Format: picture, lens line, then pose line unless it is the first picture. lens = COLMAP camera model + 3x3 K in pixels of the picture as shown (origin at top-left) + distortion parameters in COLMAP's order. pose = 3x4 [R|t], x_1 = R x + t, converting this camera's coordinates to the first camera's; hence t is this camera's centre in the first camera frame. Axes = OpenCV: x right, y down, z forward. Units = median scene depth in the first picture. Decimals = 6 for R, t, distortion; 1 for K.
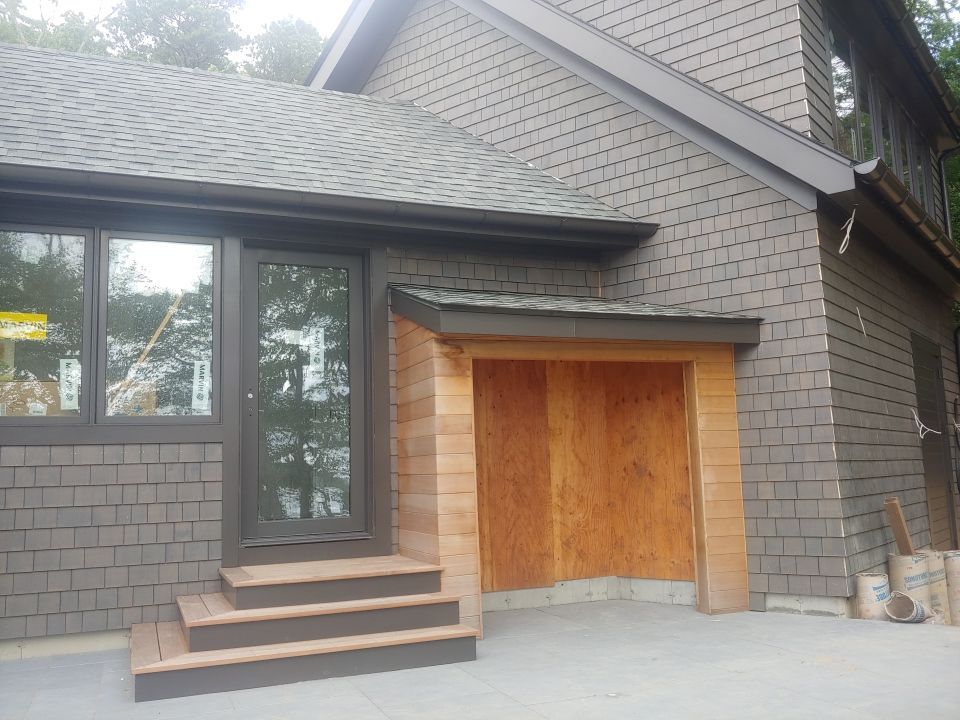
lens RADIAL K [[848.2, 0, 477.4], [0, 848.2, 379.1], [0, 0, 1]] dist [0.043222, -0.063341]
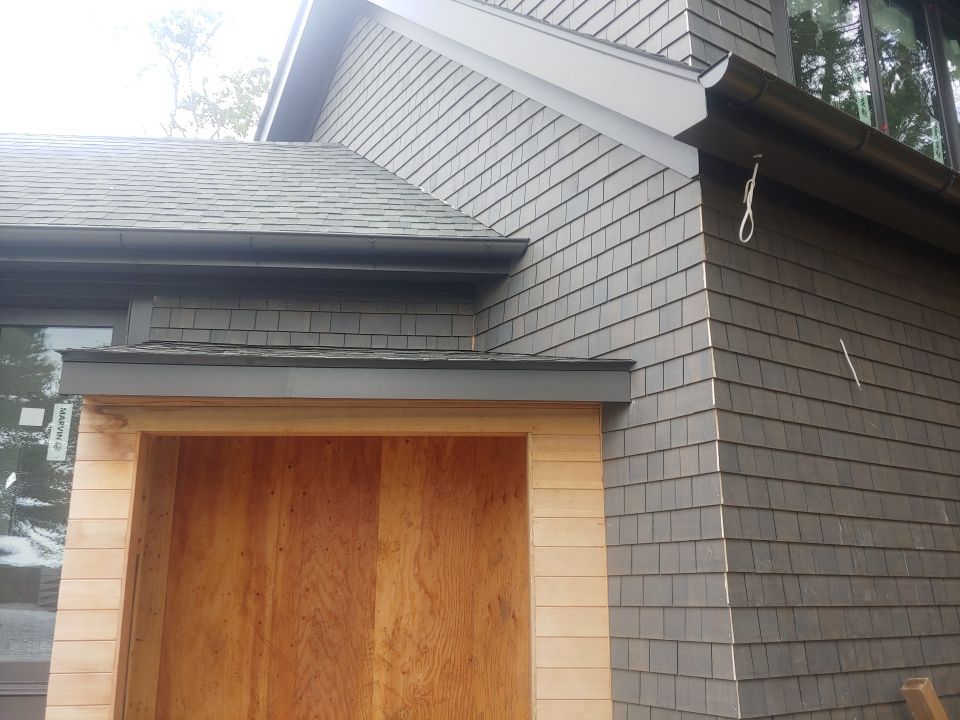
lens RADIAL K [[843.8, 0, 485.1], [0, 843.8, 373.9], [0, 0, 1]] dist [0.094959, -0.178448]
pose [[0.955462, -0.046588, -0.291414, 0.287577], [0.006151, 0.990390, -0.138166, 0.014881], [0.295050, 0.130220, 0.946567, 0.277016]]
